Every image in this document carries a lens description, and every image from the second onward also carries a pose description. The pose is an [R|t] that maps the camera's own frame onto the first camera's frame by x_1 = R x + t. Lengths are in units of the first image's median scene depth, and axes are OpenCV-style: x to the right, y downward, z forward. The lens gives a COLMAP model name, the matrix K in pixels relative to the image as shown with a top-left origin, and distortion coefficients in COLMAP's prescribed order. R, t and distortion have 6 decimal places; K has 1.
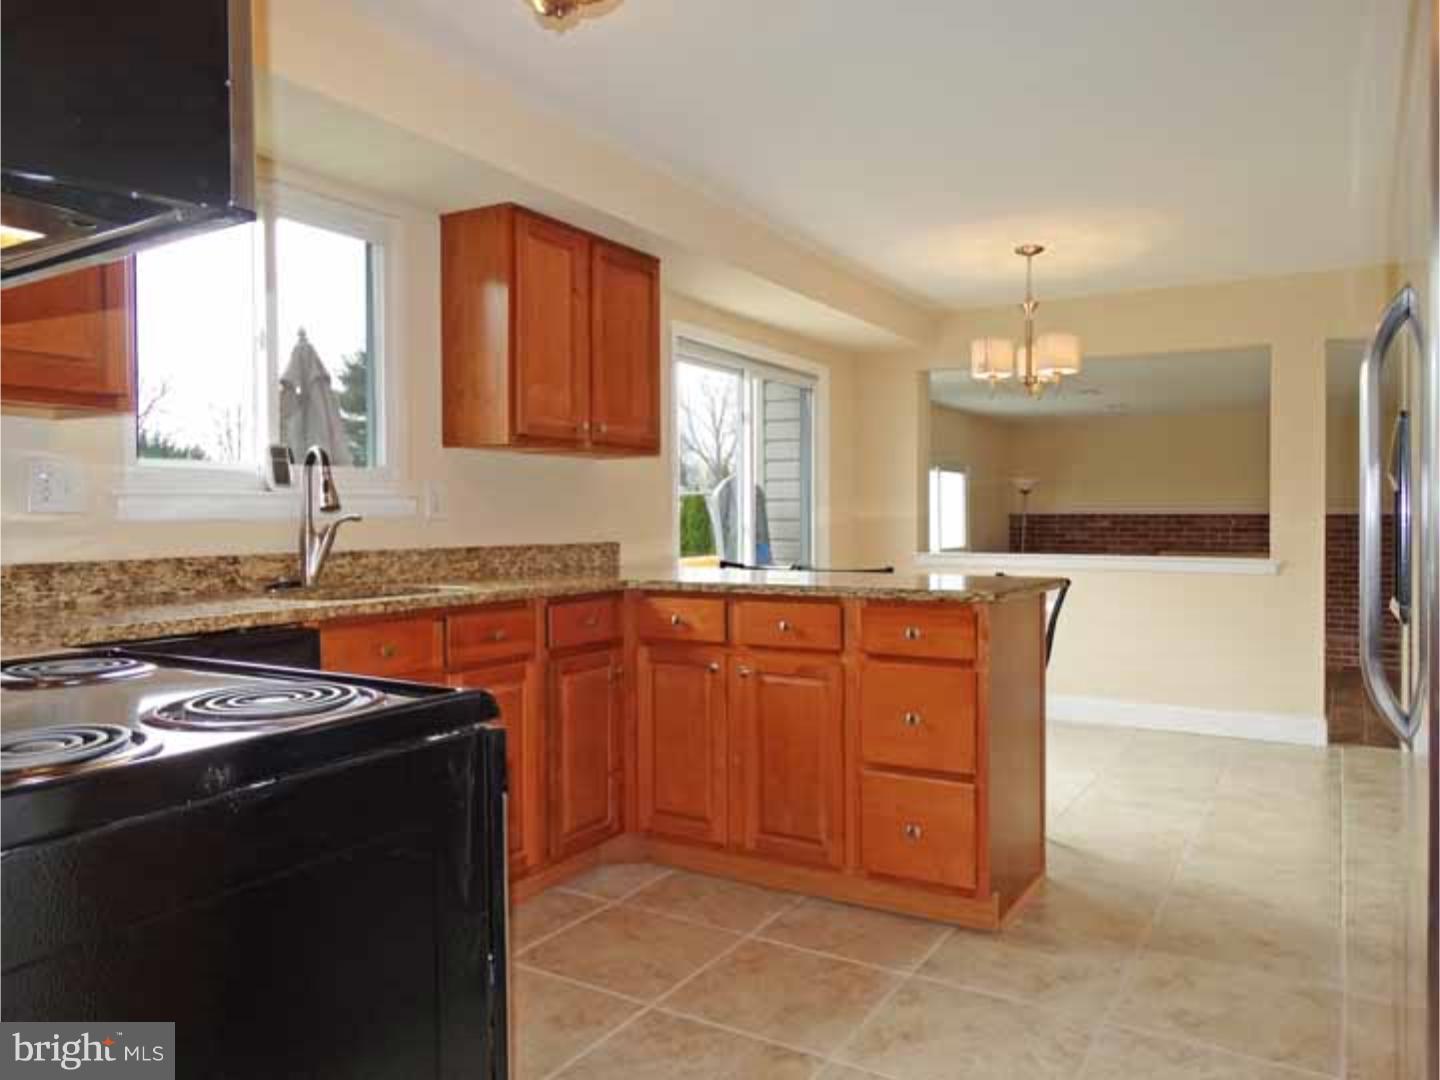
lens RADIAL K [[1024.0, 0, 720.0], [0, 1024.0, 540.0], [0, 0, 1]] dist [-0.005678, -0.001162]
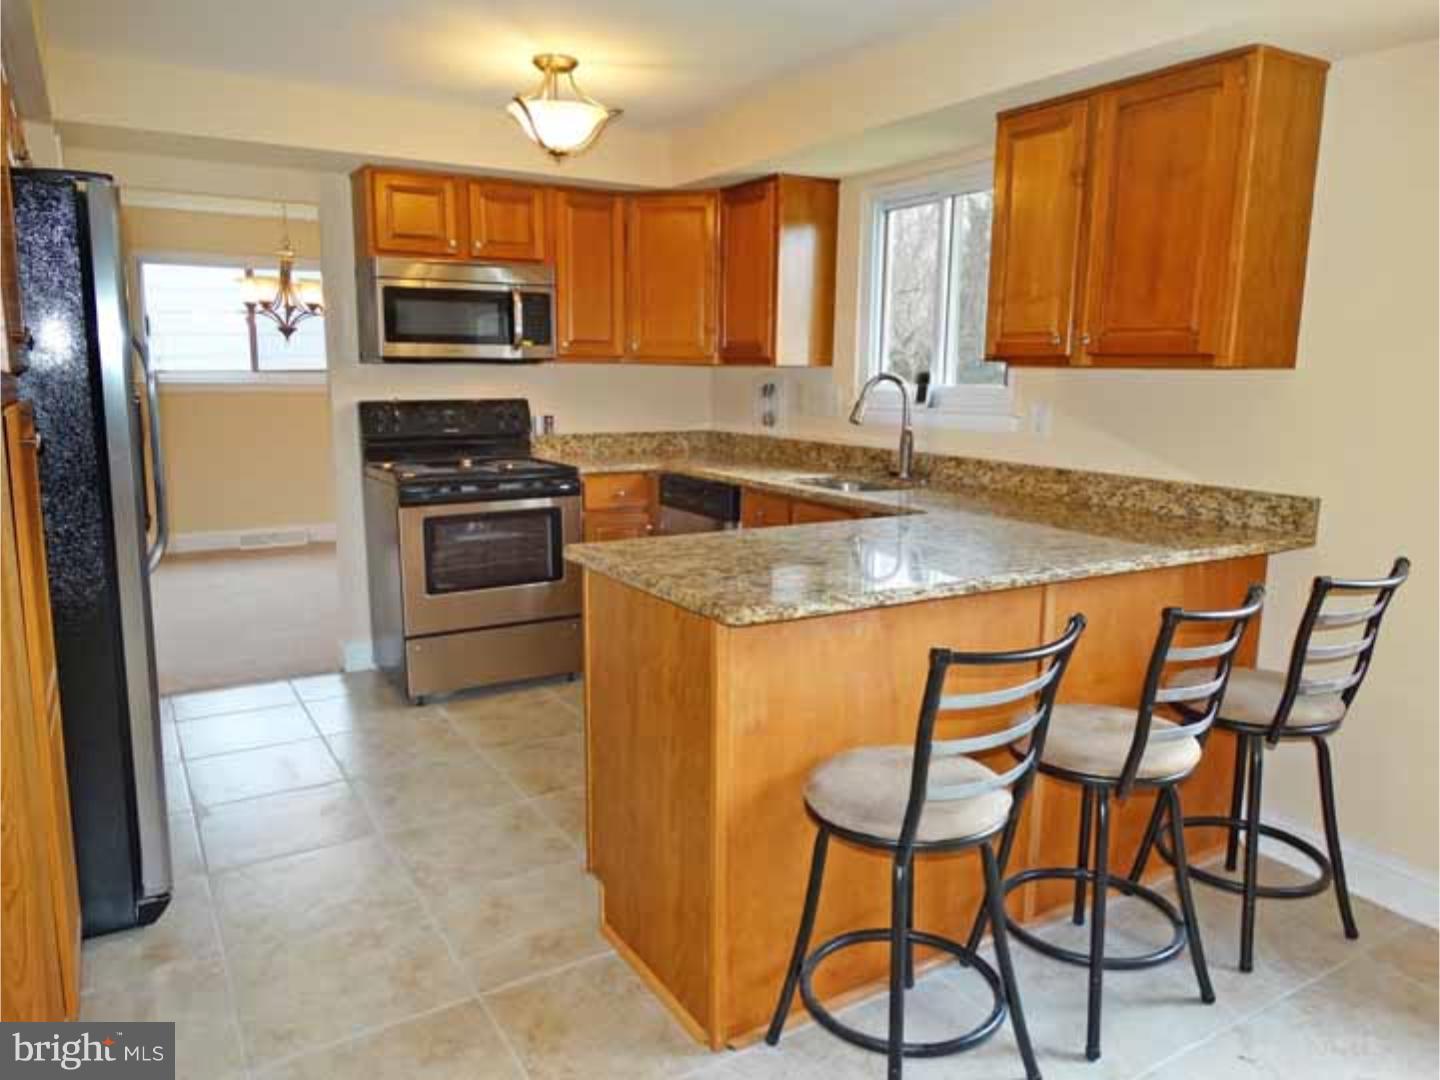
lens RADIAL K [[1024.0, 0, 720.0], [0, 1024.0, 540.0], [0, 0, 1]] dist [-0.005678, -0.001162]
pose [[-0.467174, 0.147918, -0.871705, 0.734306], [-0.024816, 0.983325, 0.180158, -0.090383], [0.883817, 0.105798, -0.455713, 1.122695]]
